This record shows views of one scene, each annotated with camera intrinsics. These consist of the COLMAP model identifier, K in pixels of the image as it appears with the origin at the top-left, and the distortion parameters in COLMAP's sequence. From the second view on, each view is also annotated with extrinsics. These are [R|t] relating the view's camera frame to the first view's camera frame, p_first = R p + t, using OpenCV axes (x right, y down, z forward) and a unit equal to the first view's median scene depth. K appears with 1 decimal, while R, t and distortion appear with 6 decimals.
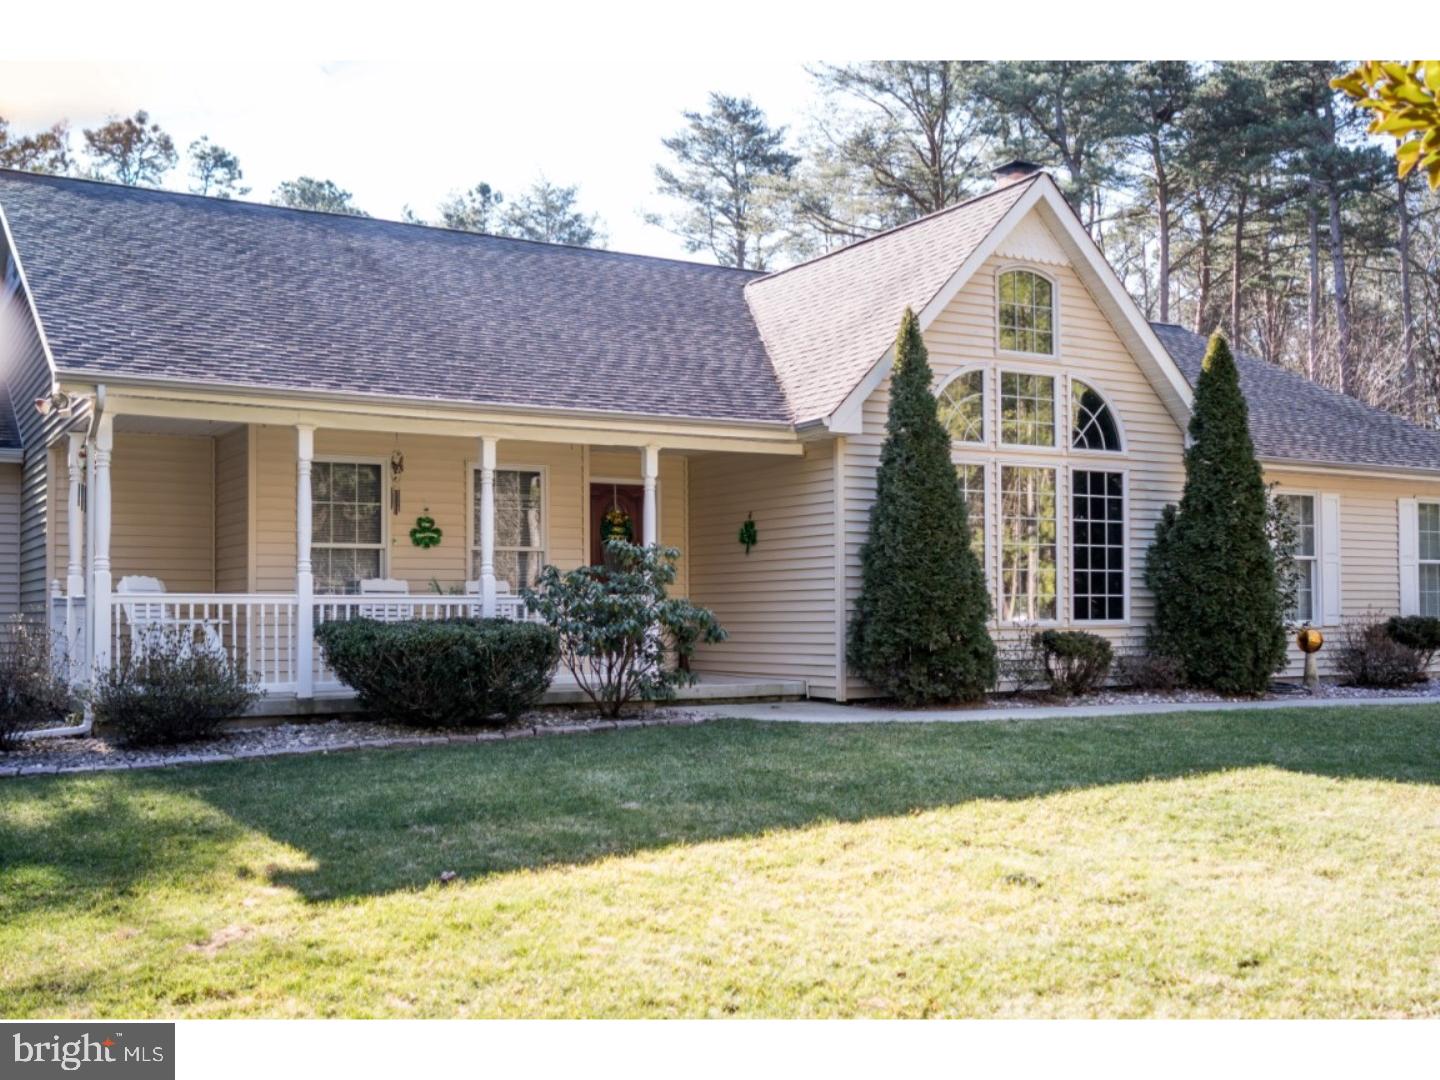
lens RADIAL K [[1451.5, 0, 720.0], [0, 1451.5, 540.0], [0, 0, 1]] dist [0.012032, -0.018031]
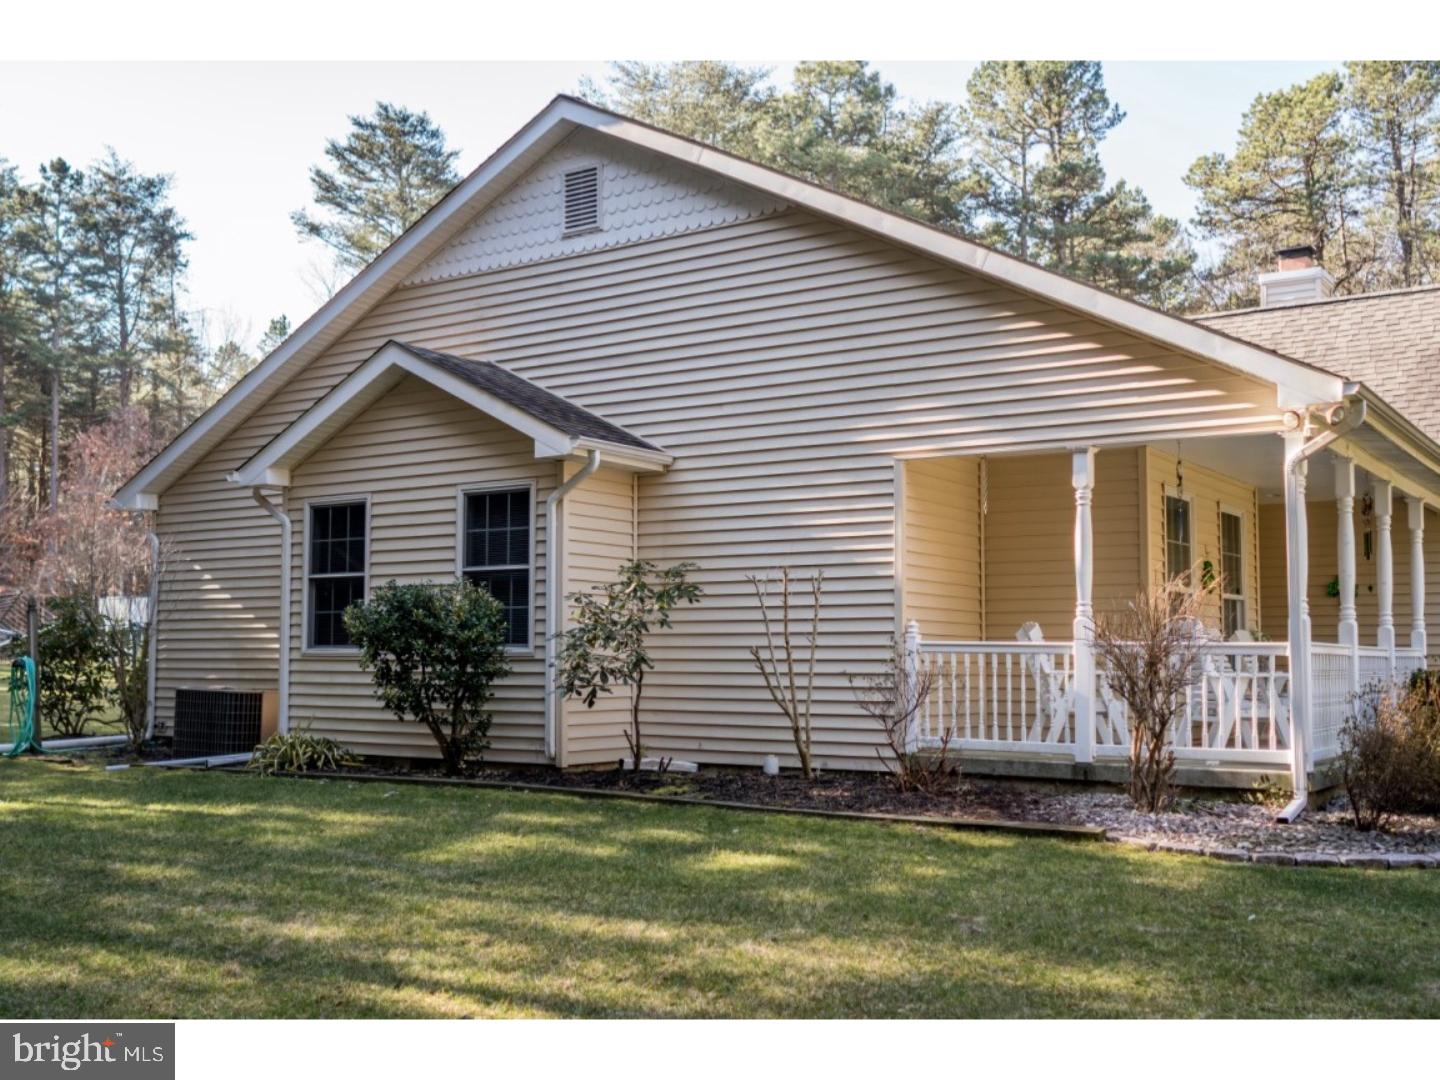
lens RADIAL K [[1451.5, 0, 720.0], [0, 1451.5, 540.0], [0, 0, 1]] dist [0.012032, -0.018031]
pose [[0.904214, 0.040465, 0.425159, -0.201407], [-0.027231, 0.998938, -0.037162, 0.003186], [-0.426211, 0.022025, 0.904355, 0.062868]]
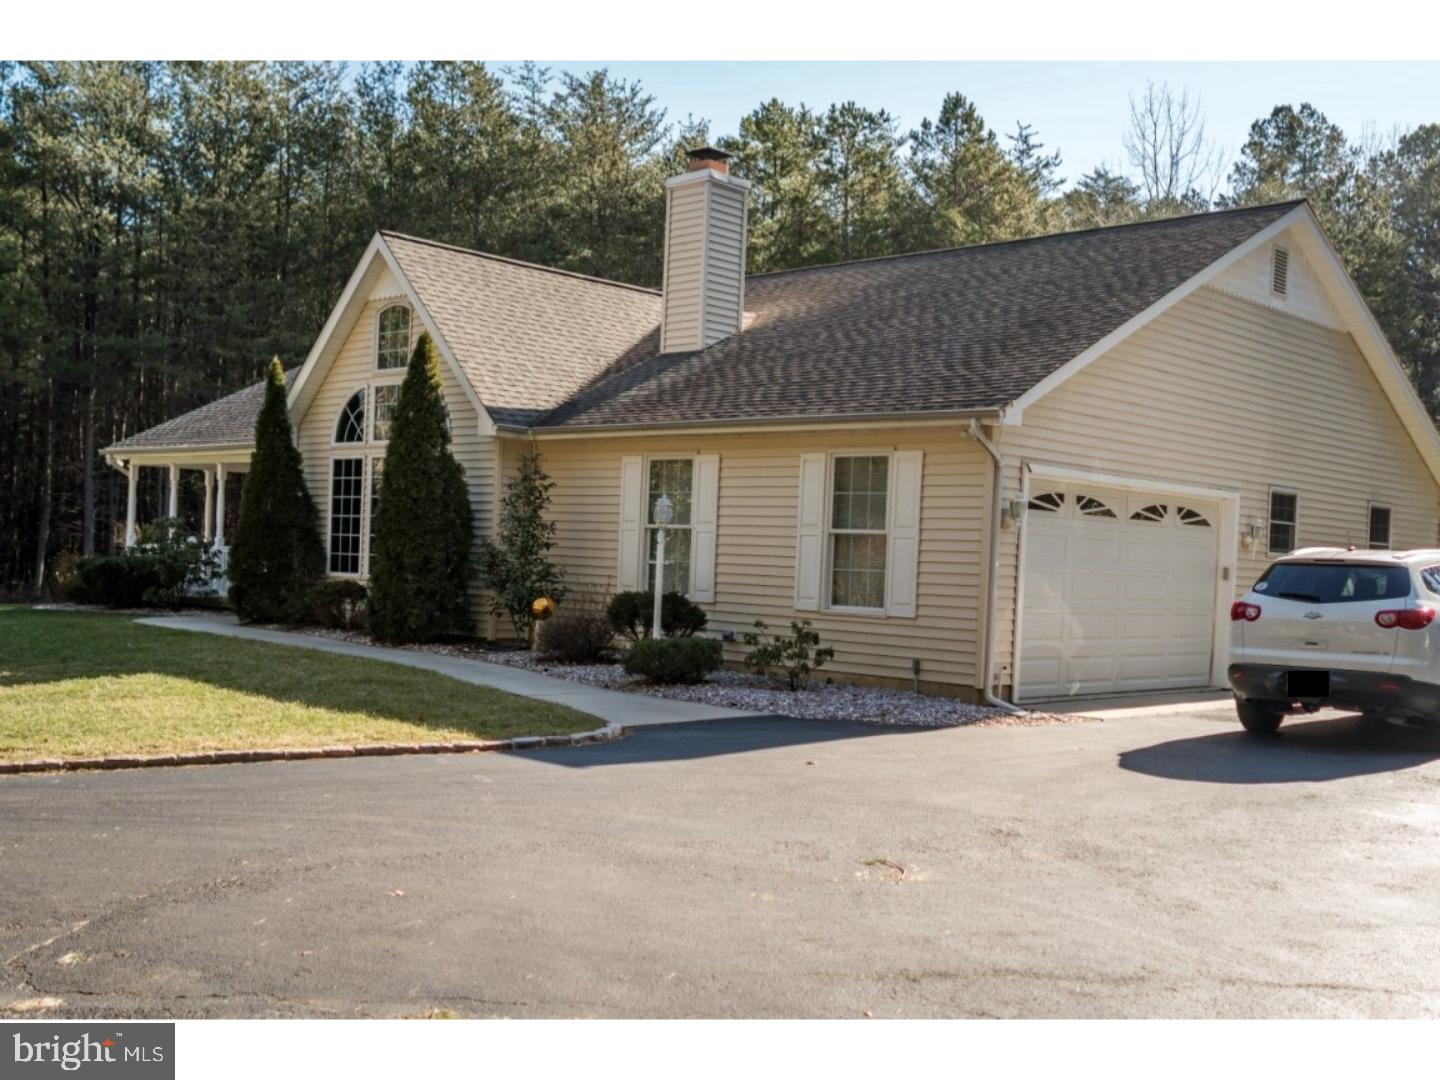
lens RADIAL K [[1451.5, 0, 720.0], [0, 1451.5, 540.0], [0, 0, 1]] dist [0.012032, -0.018031]
pose [[0.239600, -0.003725, -0.970865, 0.428552], [-0.003338, 0.999984, -0.004661, 0.008144], [0.970866, 0.004358, 0.239583, 0.270484]]
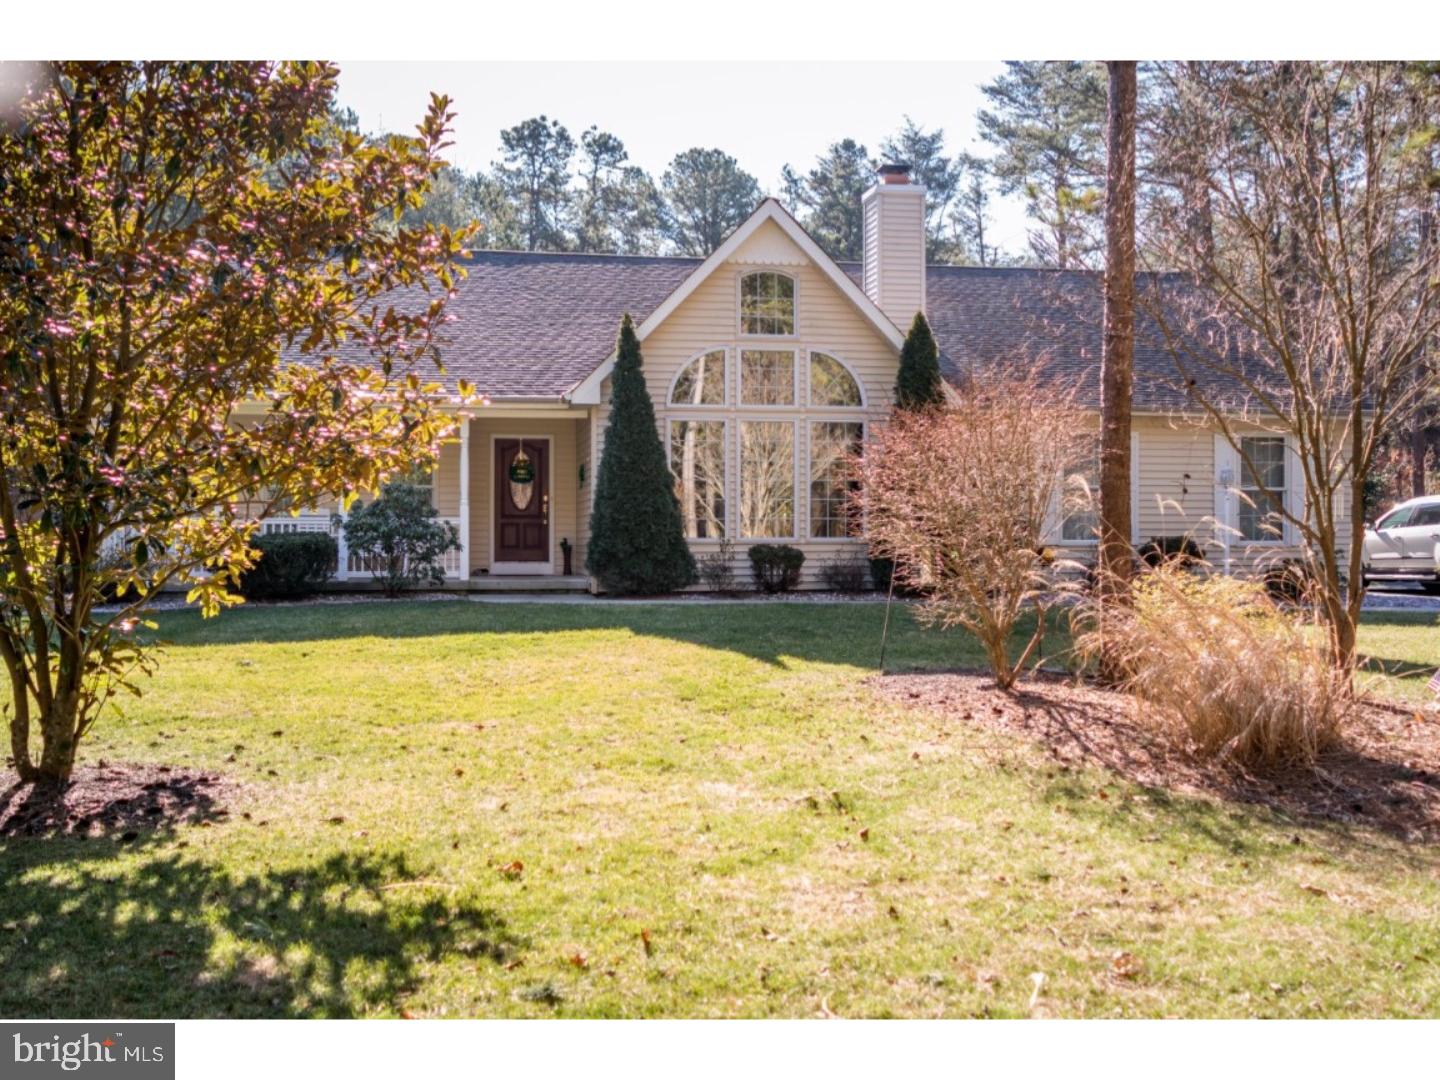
lens RADIAL K [[1451.5, 0, 720.0], [0, 1451.5, 540.0], [0, 0, 1]] dist [0.012032, -0.018031]
pose [[0.929506, 0.011574, -0.368625, 0.182308], [0.007581, 0.998697, 0.050472, -0.003293], [0.368728, -0.049709, 0.928207, -0.066967]]
